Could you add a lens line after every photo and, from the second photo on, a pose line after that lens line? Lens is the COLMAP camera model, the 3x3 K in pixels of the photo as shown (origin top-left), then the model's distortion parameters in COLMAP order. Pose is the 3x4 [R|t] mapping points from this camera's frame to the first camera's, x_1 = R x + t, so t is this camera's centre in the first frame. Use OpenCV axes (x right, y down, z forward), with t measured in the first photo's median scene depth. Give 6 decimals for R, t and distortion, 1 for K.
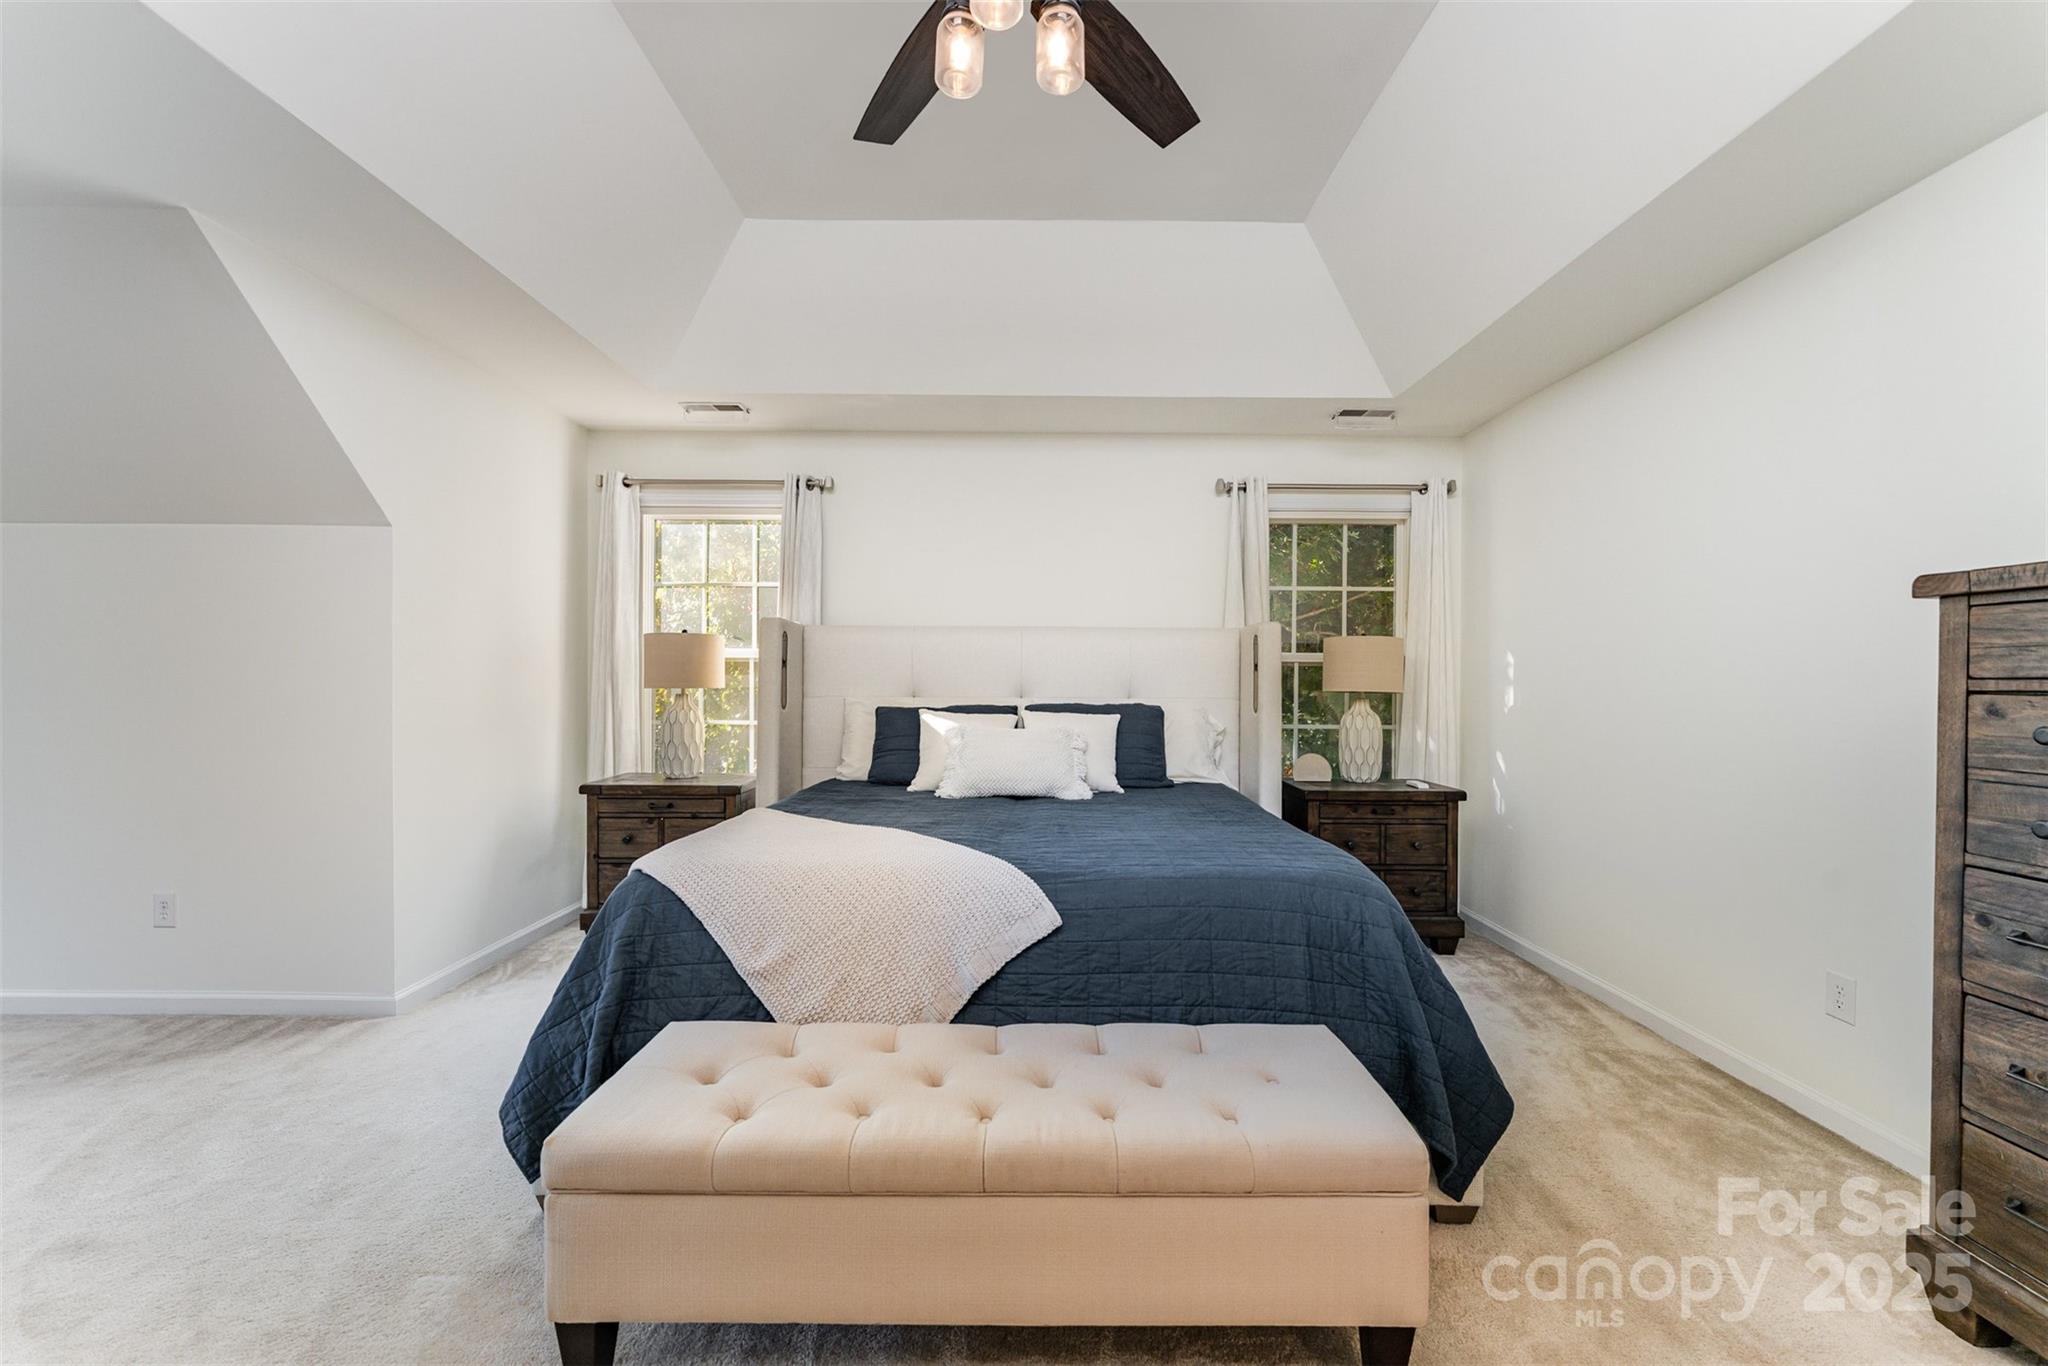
lens RADIAL K [[832.4, 0, 1026.2], [0, 832.4, 676.7], [0, 0, 1]] dist [0.000553, 0.001095]
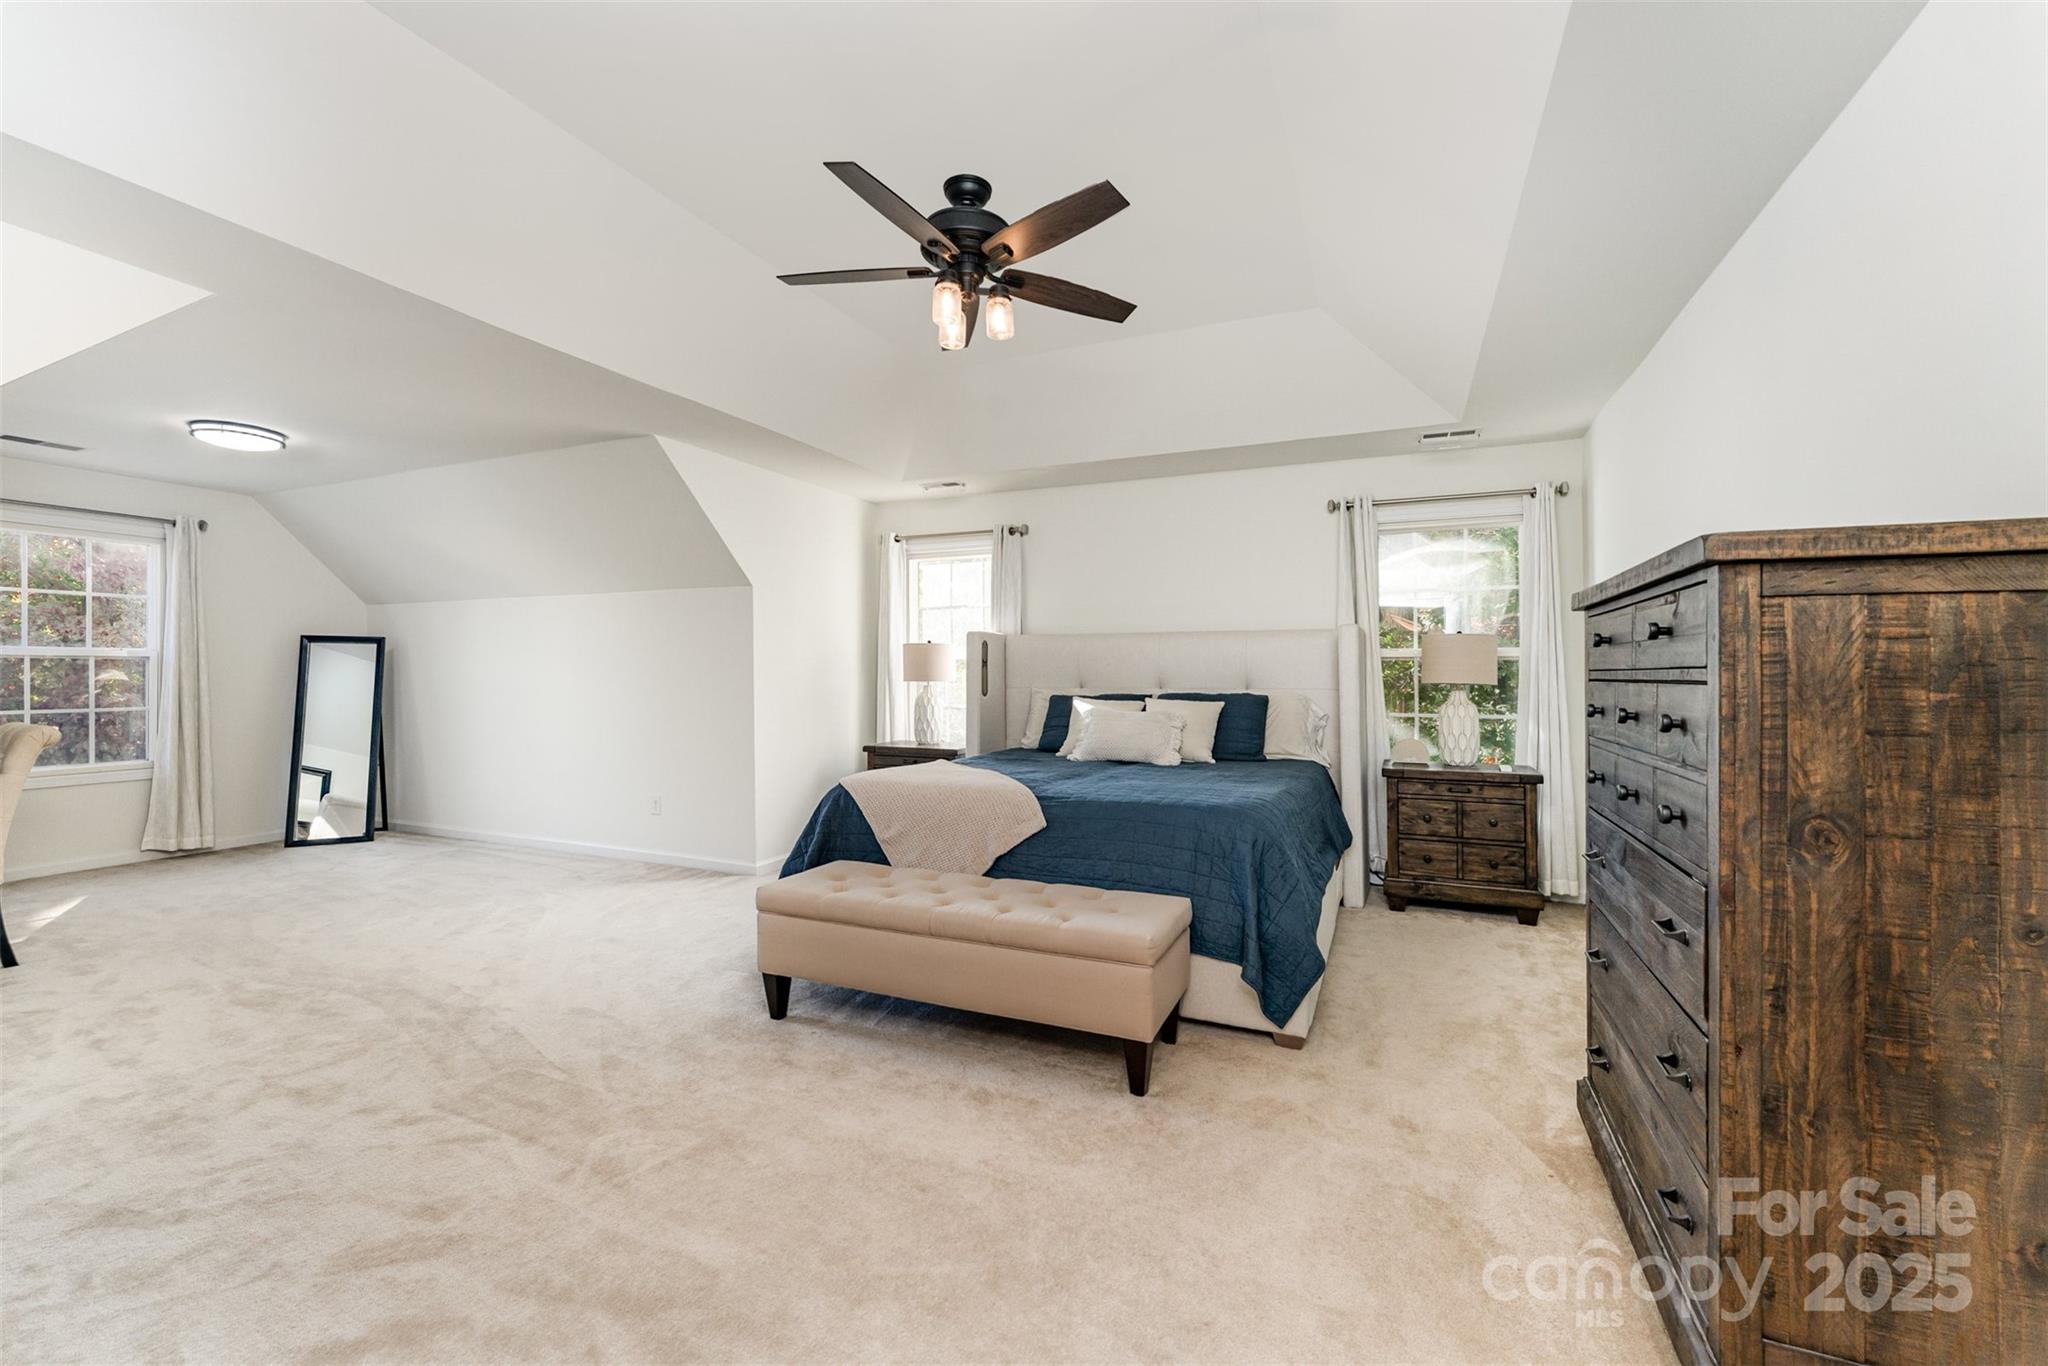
lens RADIAL K [[832.4, 0, 1031.1], [0, 832.4, 675.9], [0, 0, 1]] dist [0.000553, 0.001095]
pose [[0.915429, -0.004861, -0.402450, 0.350551], [0.006279, 0.999978, 0.002204, 0.002352], [0.402431, -0.004544, 0.915439, -0.255165]]
